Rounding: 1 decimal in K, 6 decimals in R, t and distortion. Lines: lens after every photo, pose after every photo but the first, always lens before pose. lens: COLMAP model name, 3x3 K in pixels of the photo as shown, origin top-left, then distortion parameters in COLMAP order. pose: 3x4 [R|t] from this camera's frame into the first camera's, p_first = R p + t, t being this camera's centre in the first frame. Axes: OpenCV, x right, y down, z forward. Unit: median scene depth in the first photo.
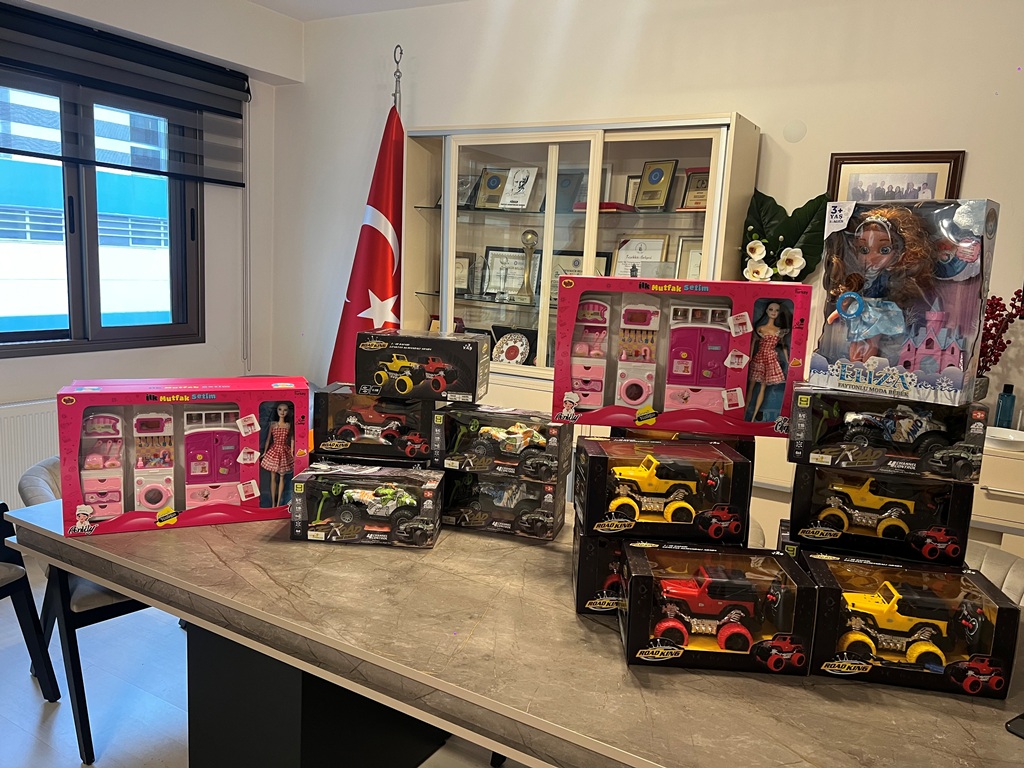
lens RADIAL K [[765.5, 0, 512.0], [0, 765.5, 384.0], [0, 0, 1]] dist [0.001398, -0.001871]
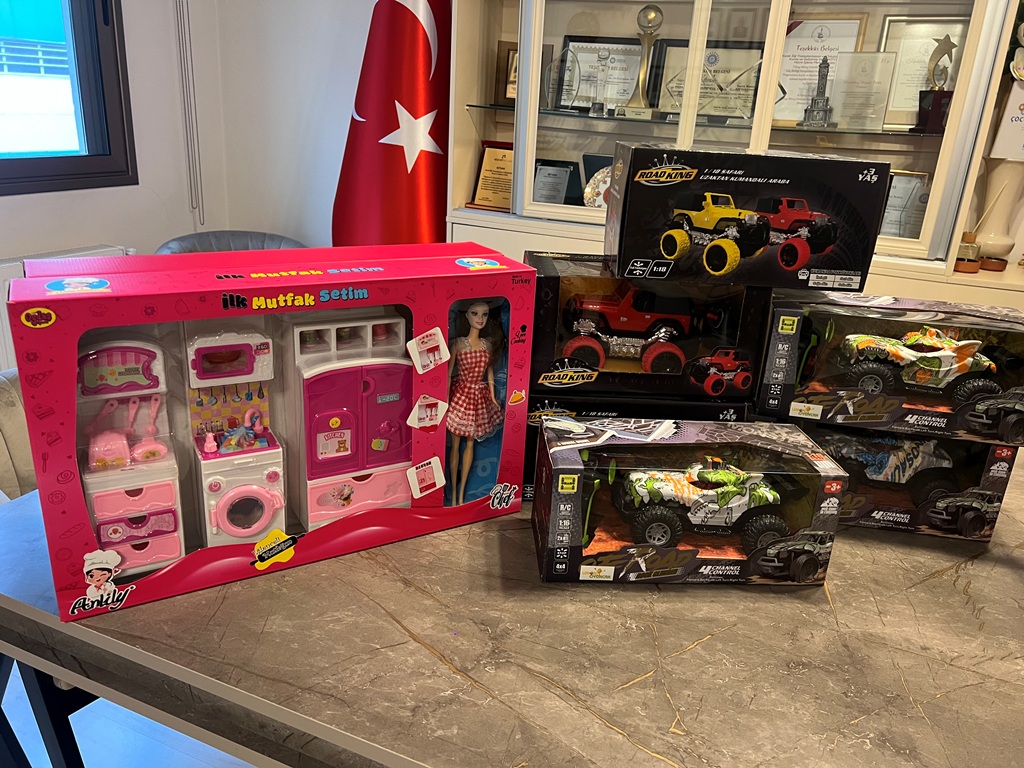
lens RADIAL K [[782.5, 0, 510.9], [0, 782.5, 401.8], [0, 0, 1]] dist [0.069626, -0.122350]
pose [[0.993355, -0.035647, 0.109435, -0.349546], [0.011931, 0.977599, 0.210136, -0.016703], [-0.114474, -0.207434, 0.971528, 0.517923]]
